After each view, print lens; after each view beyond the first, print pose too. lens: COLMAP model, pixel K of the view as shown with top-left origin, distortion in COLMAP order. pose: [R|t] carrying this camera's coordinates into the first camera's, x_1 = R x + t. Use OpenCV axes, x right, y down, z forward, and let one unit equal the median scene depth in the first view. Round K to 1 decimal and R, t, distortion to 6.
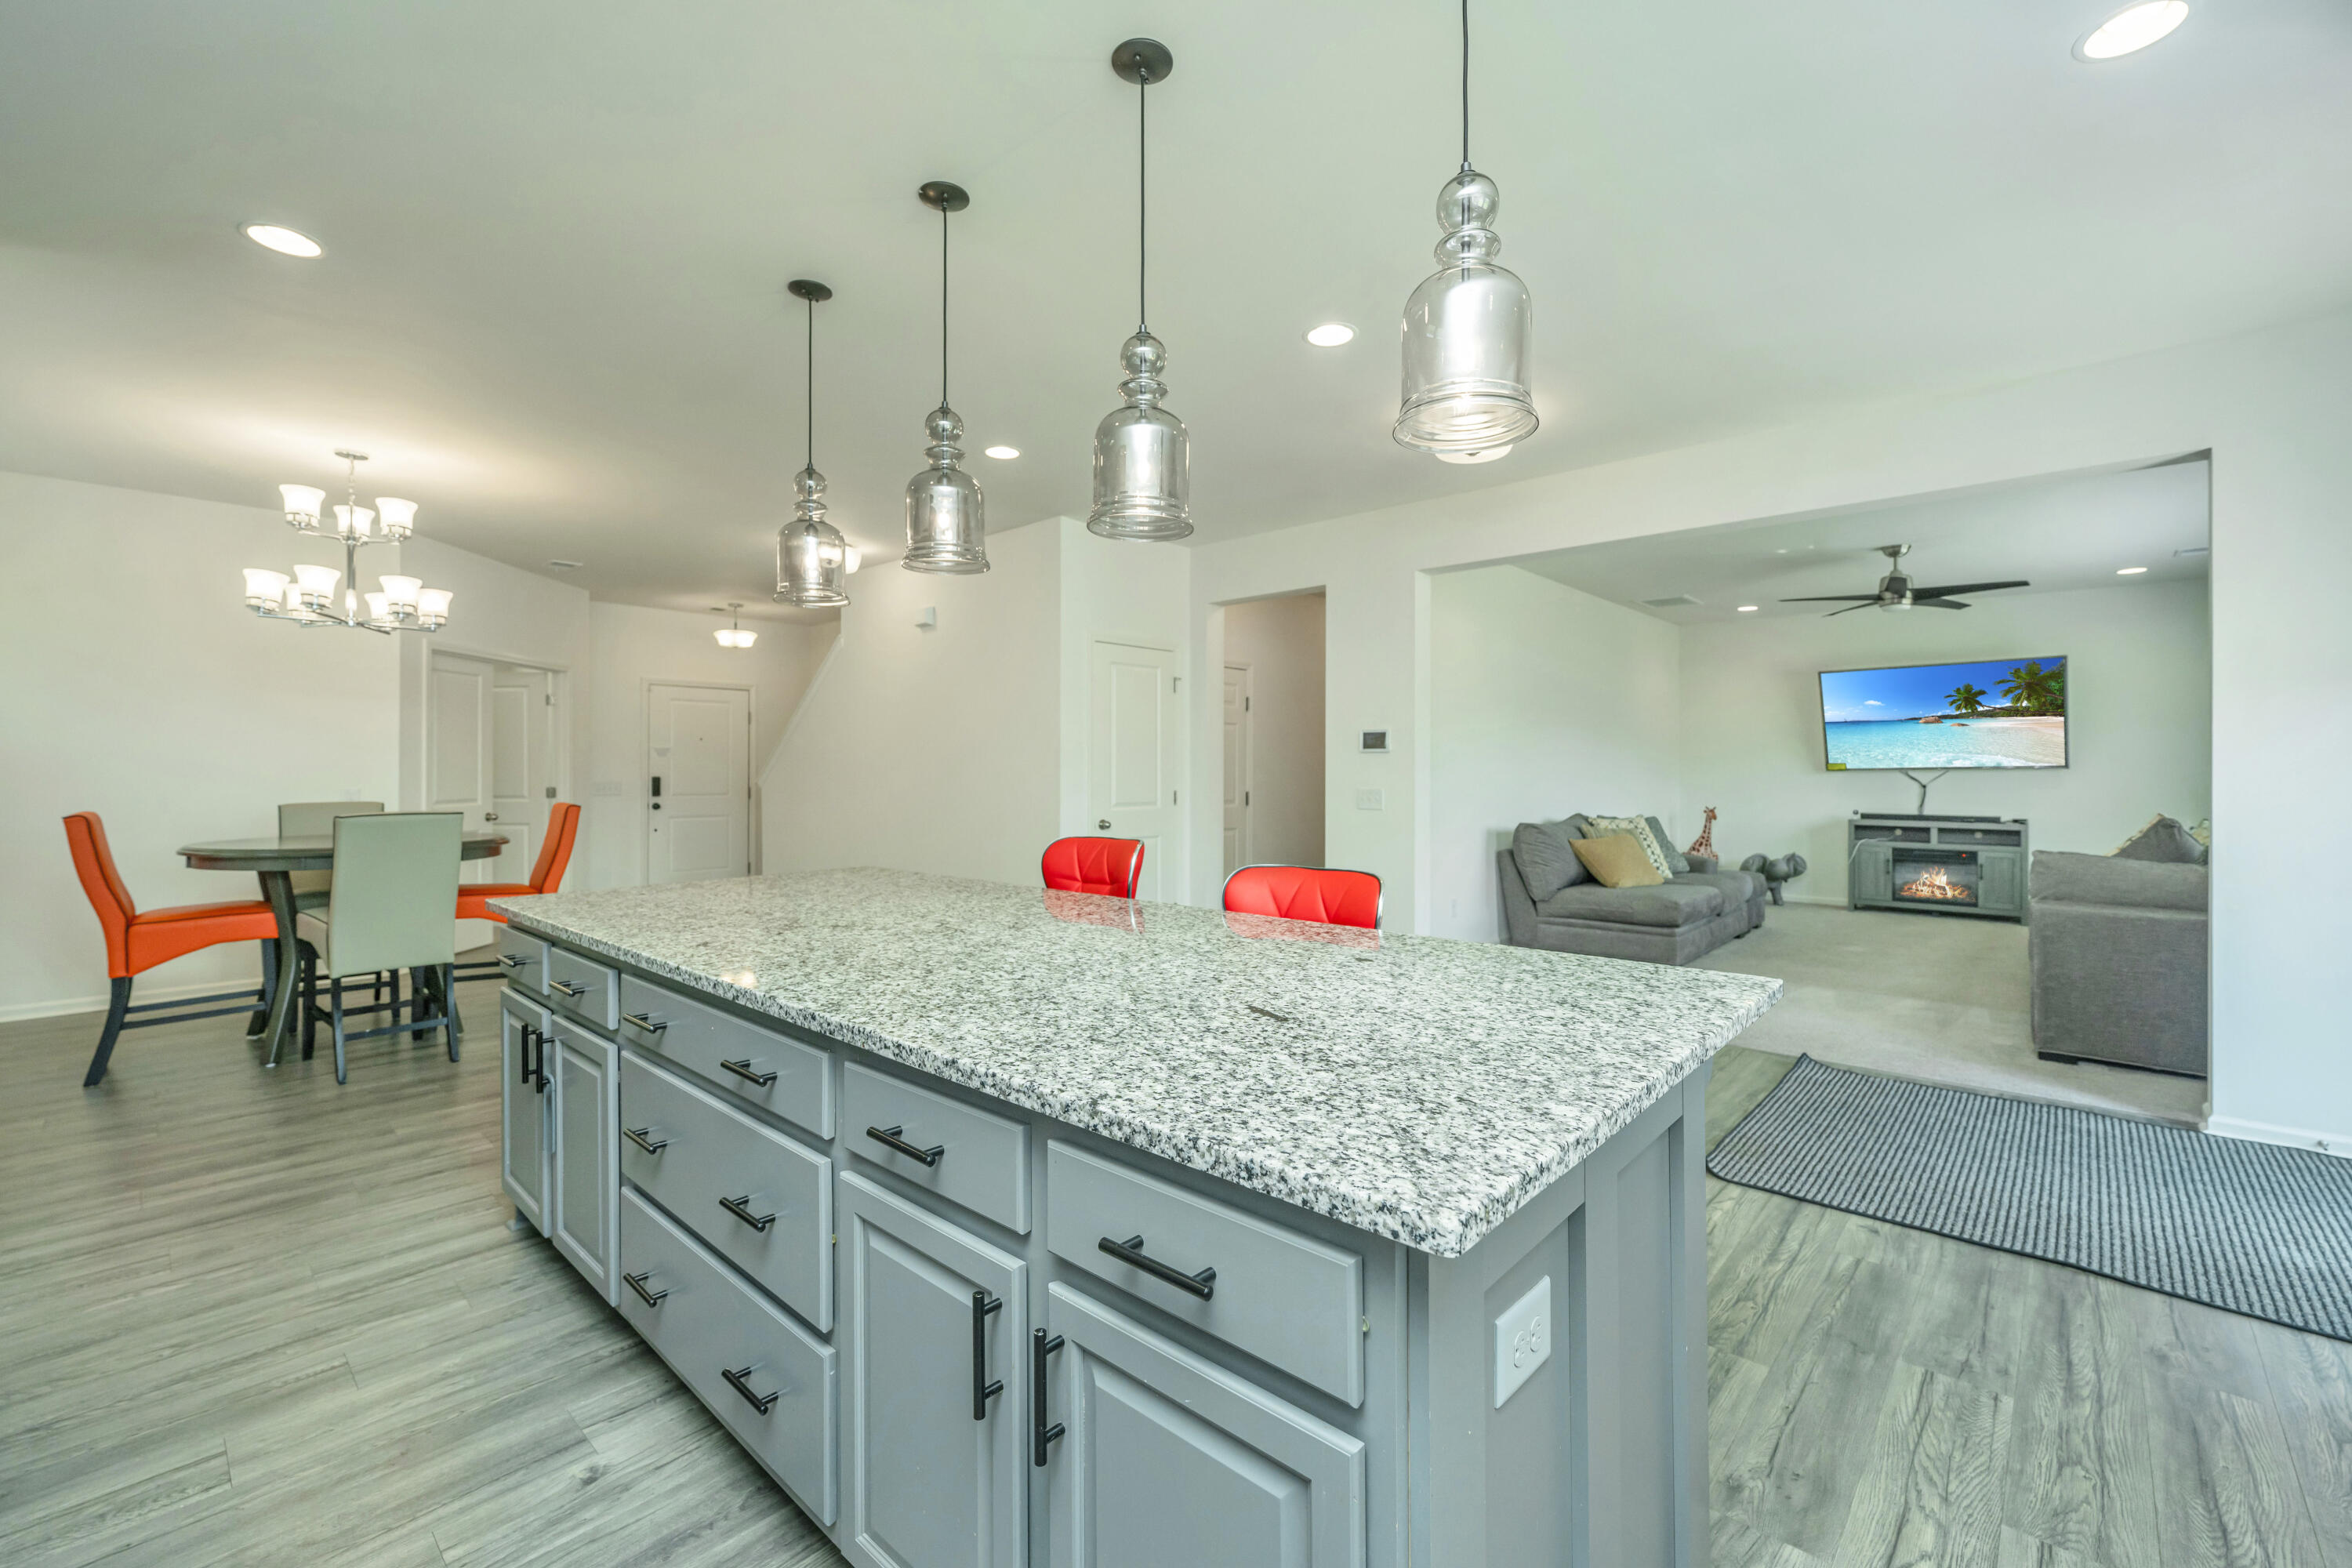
lens RADIAL K [[985.2, 0, 1157.2], [0, 985.2, 749.2], [0, 0, 1]] dist [0.002005, 0.000155]
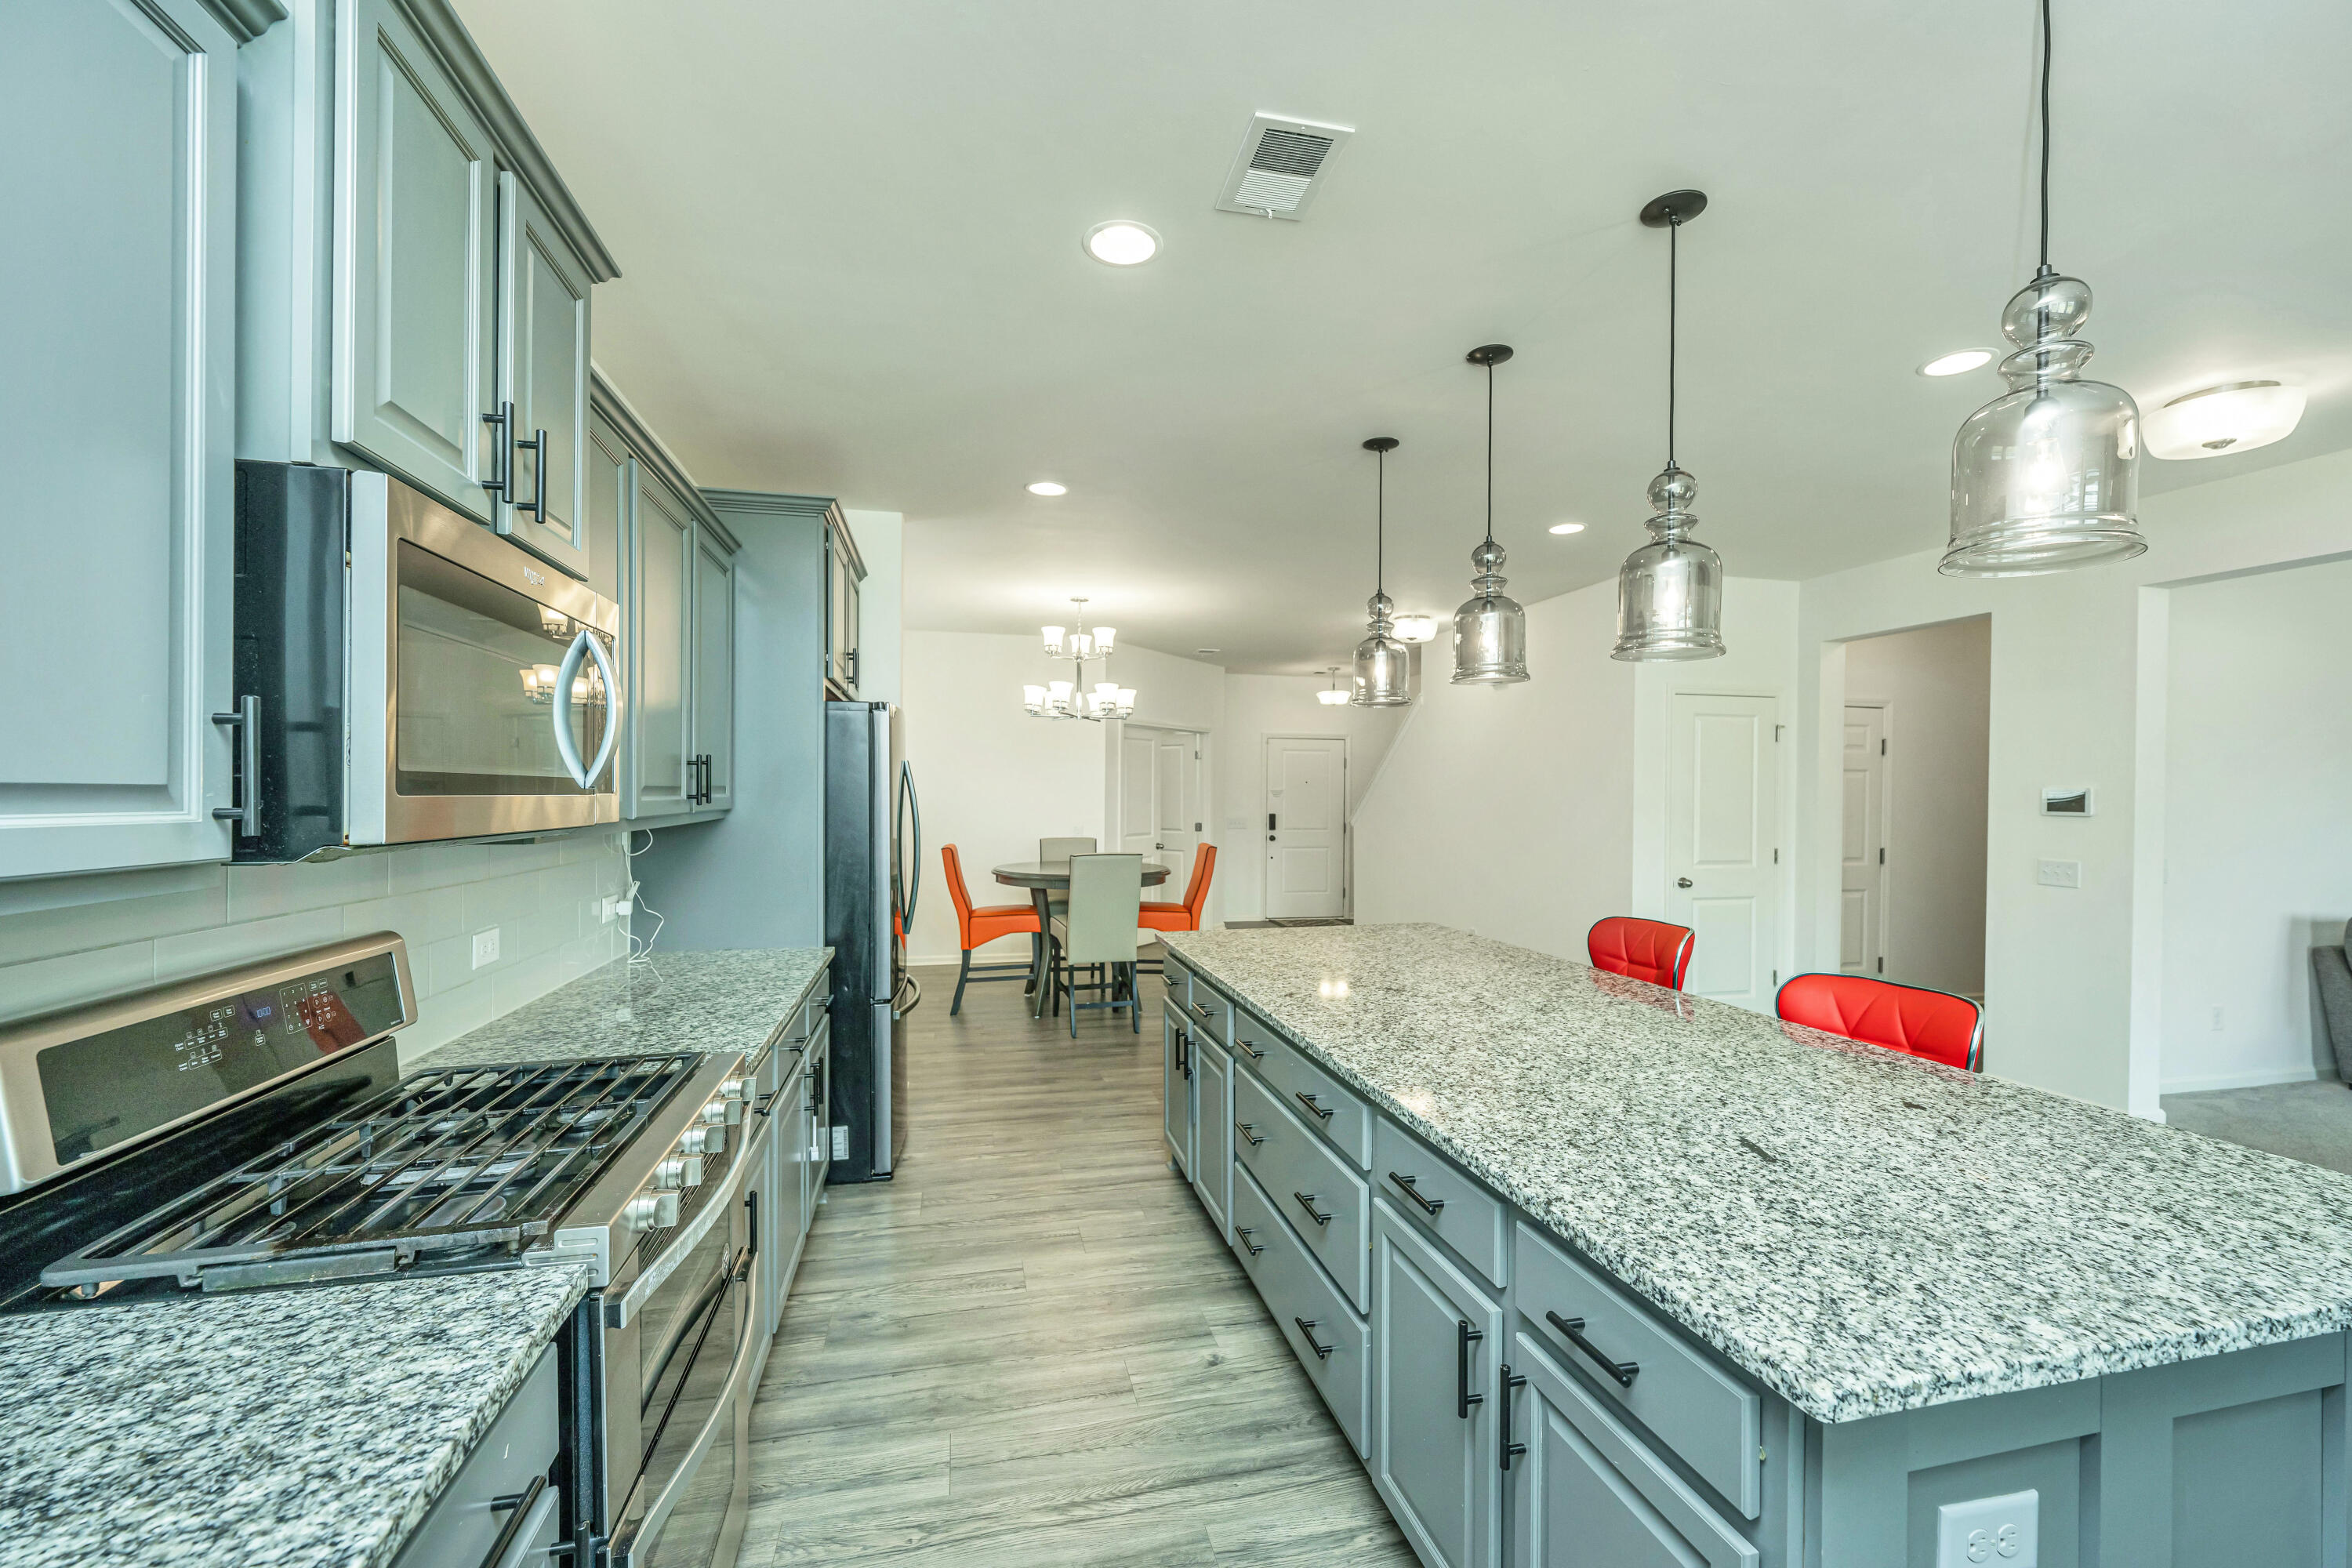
lens RADIAL K [[940.0, 0, 1176.0], [0, 940.0, 784.0], [0, 0, 1]] dist [0.000131, -0.000314]
pose [[0.837680, 0.011036, -0.546050, 0.109493], [-0.003865, 0.999891, 0.014279, -0.113081], [0.546148, -0.009851, 0.837631, -0.155563]]
